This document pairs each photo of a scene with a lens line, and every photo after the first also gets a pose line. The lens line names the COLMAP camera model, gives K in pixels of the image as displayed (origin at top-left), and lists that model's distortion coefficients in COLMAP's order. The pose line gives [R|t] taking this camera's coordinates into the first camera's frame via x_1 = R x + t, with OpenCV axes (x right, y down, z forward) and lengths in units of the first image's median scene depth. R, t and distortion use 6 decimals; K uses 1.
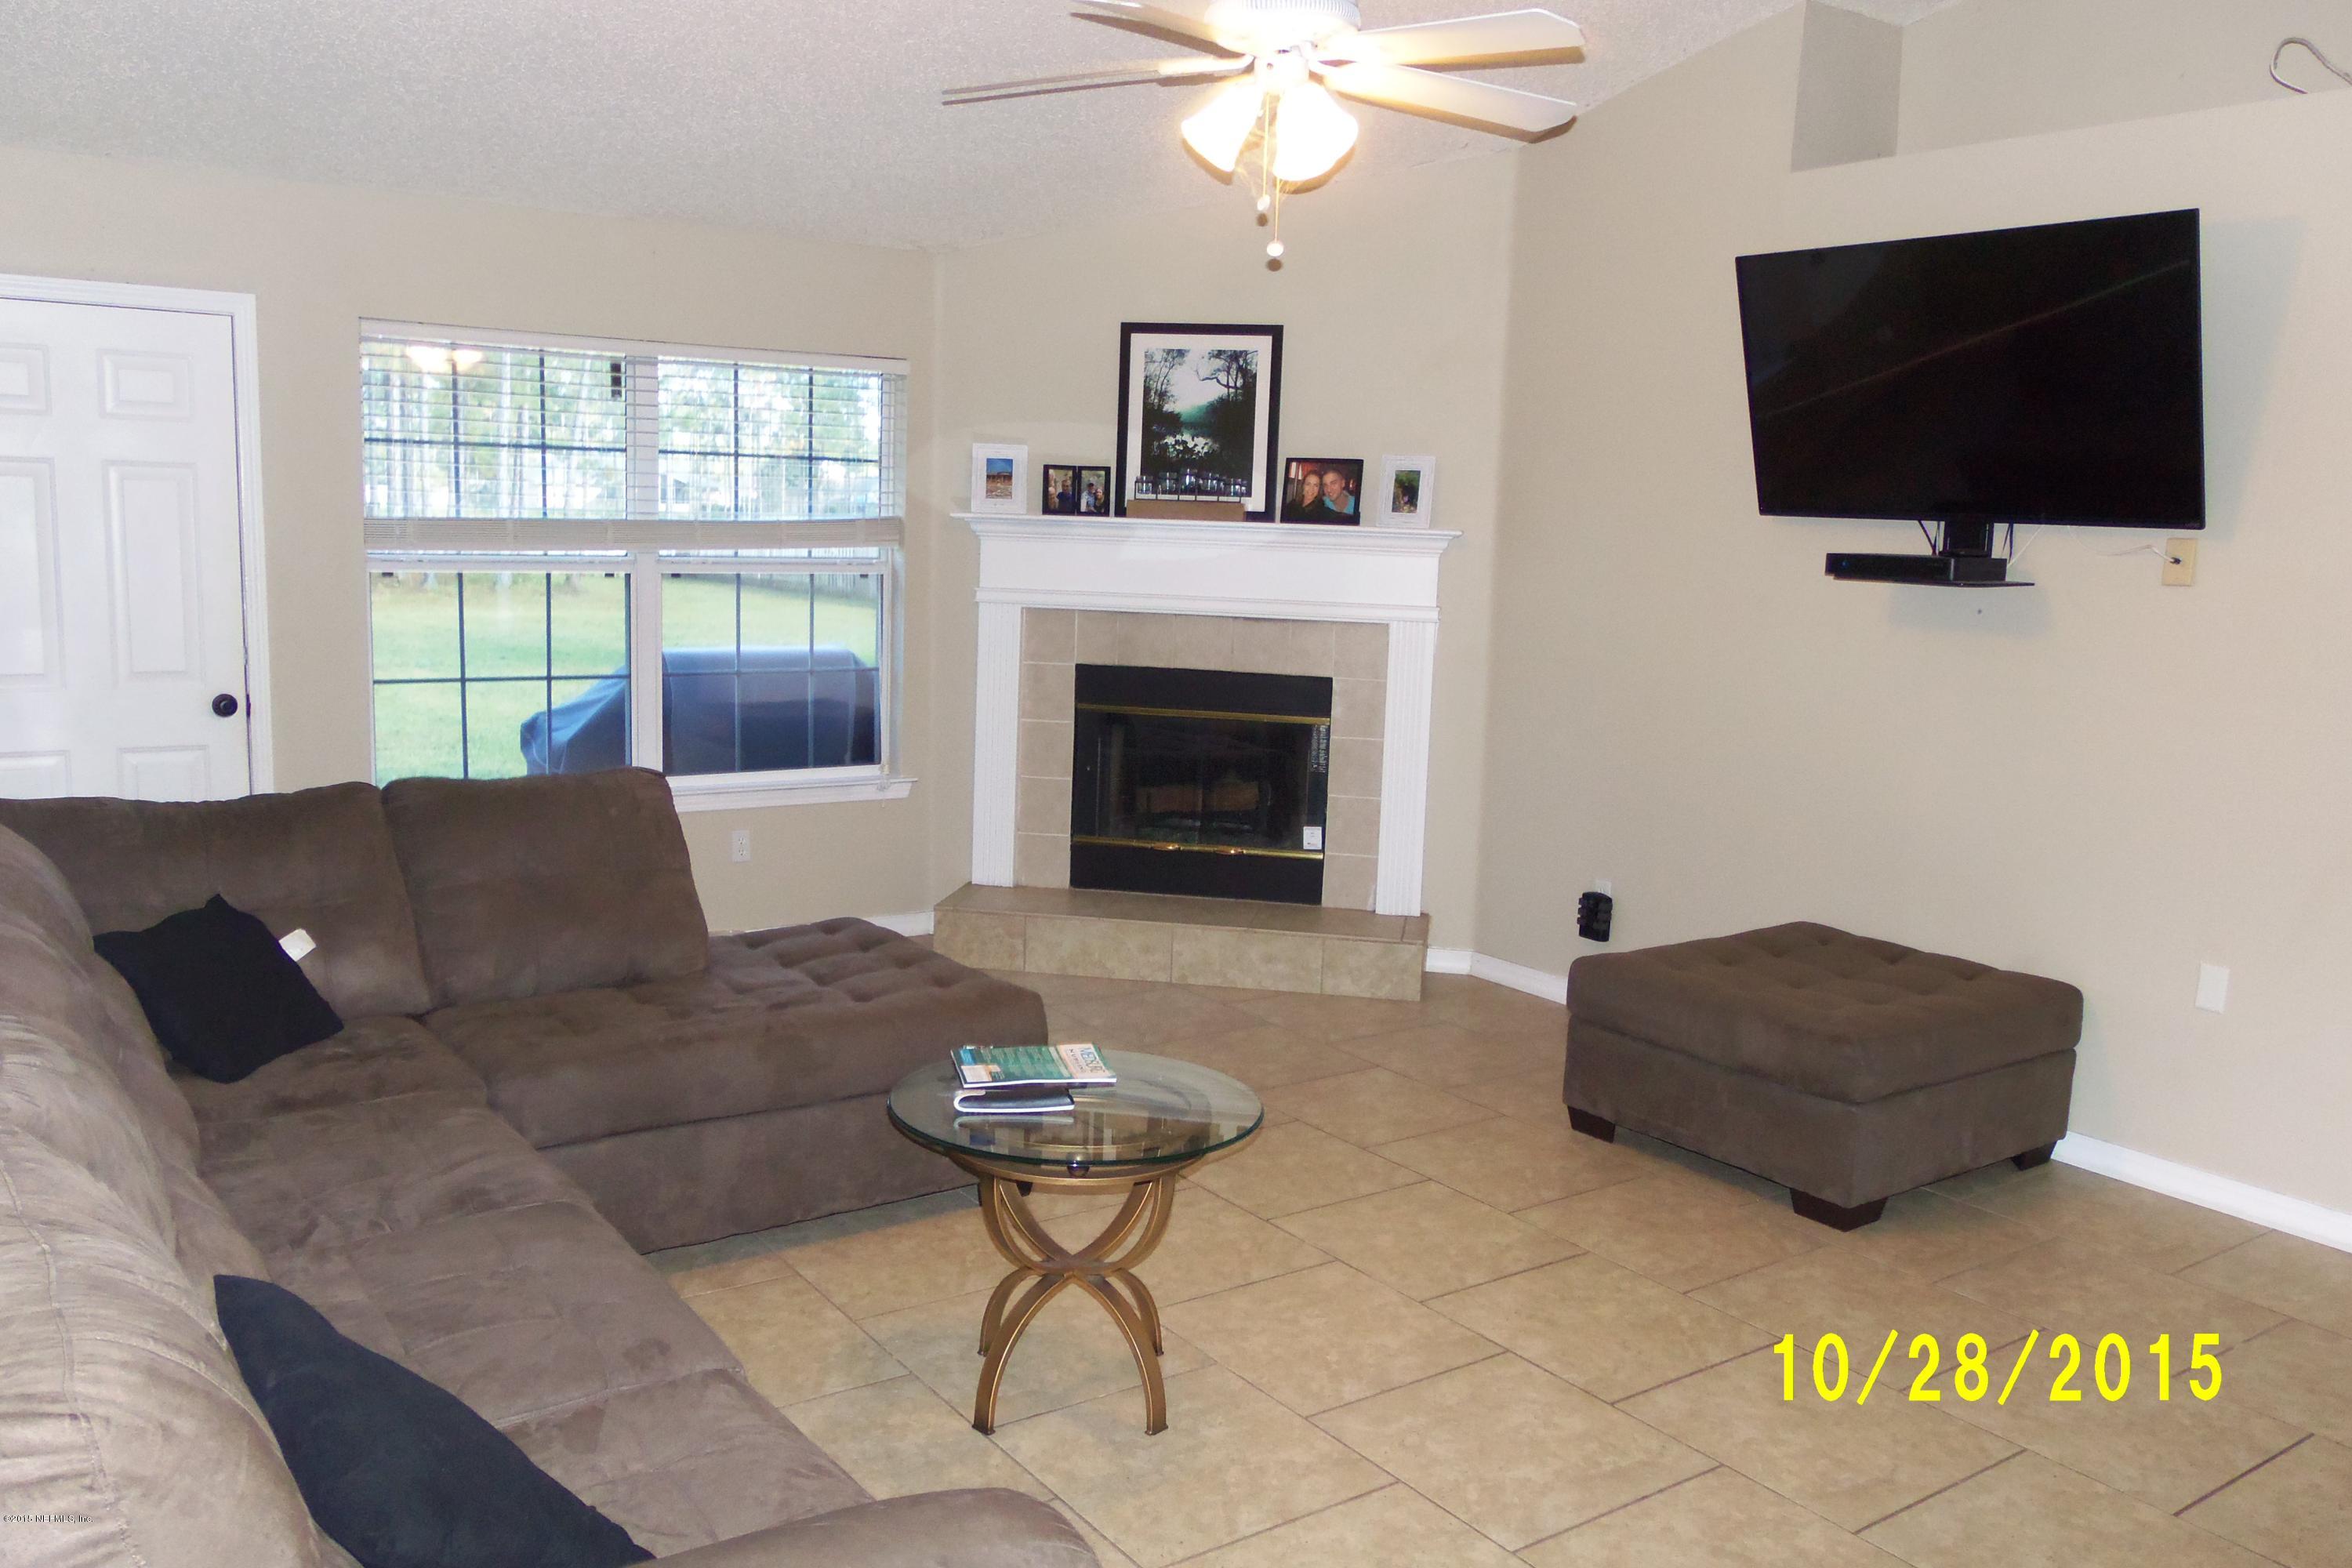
lens RADIAL K [[1800.5, 0, 1177.1], [0, 1800.5, 788.8], [0, 0, 1]] dist [-0.056237, 0.033173]
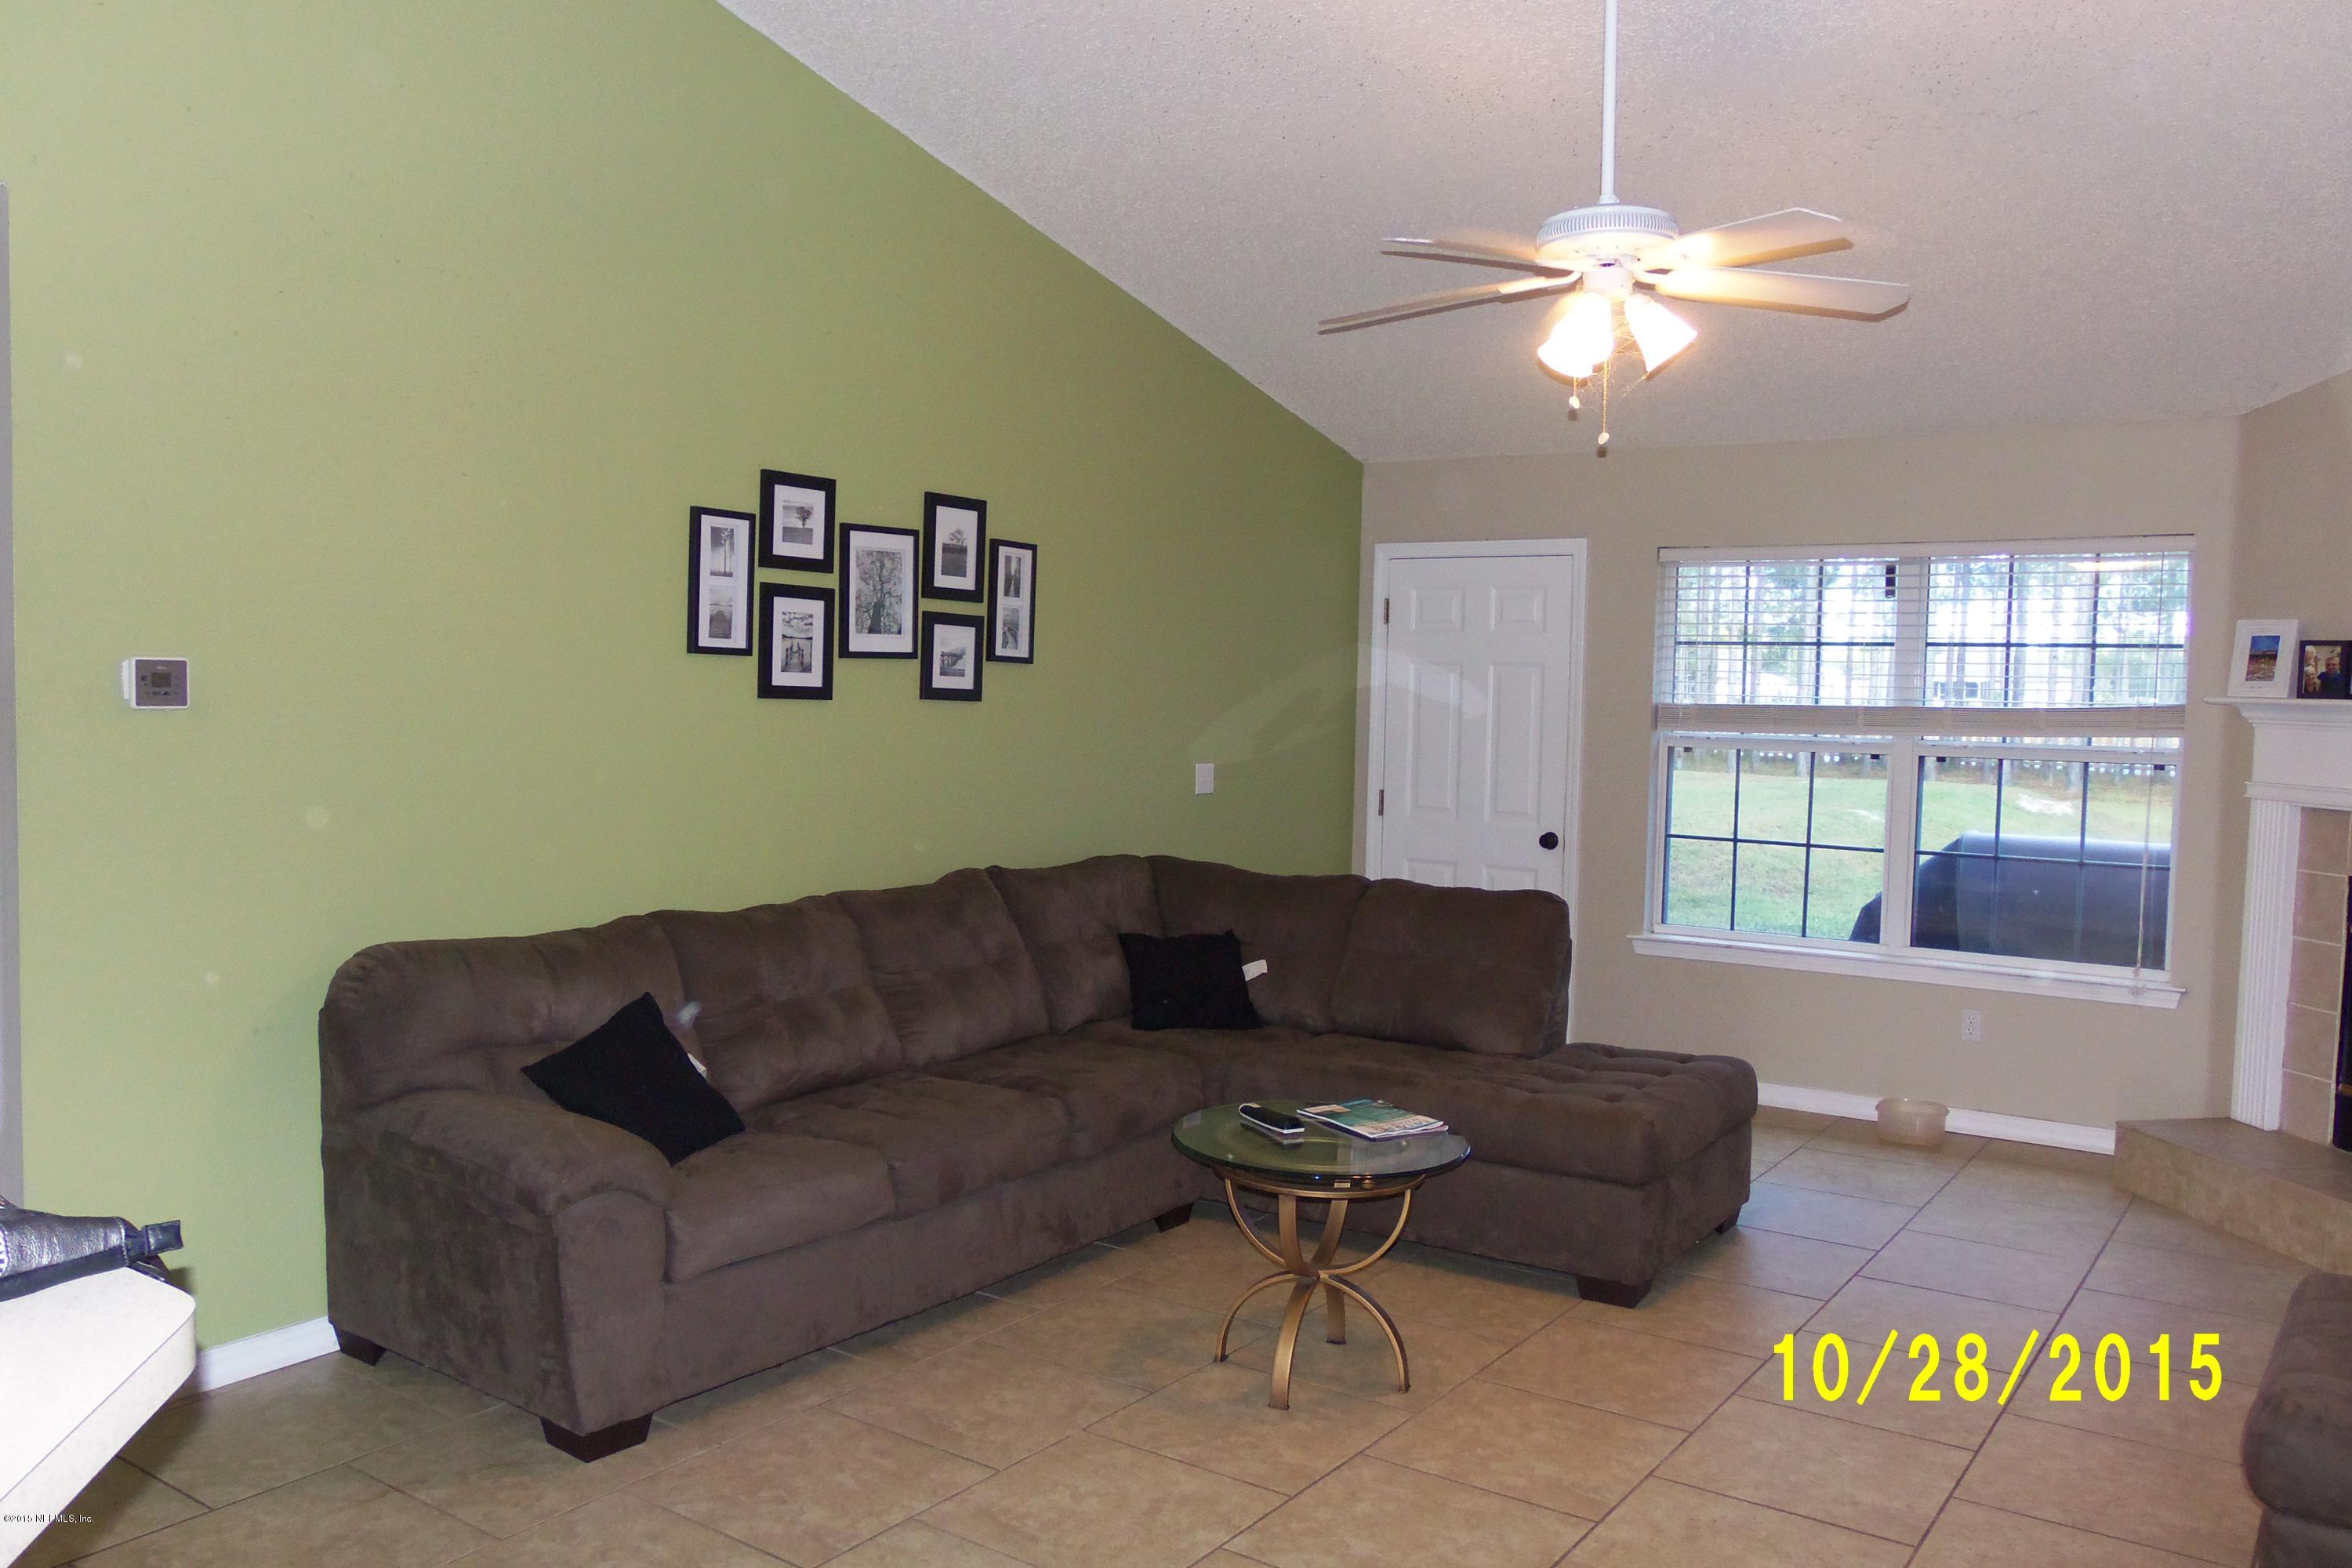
lens RADIAL K [[1800.5, 0, 1178.2], [0, 1800.5, 780.7], [0, 0, 1]] dist [-0.056237, 0.033173]
pose [[0.347849, 0.025233, -0.937211, 0.549375], [-0.145424, 0.988991, -0.027348, -0.012498], [0.926203, 0.145805, 0.347689, 0.219155]]
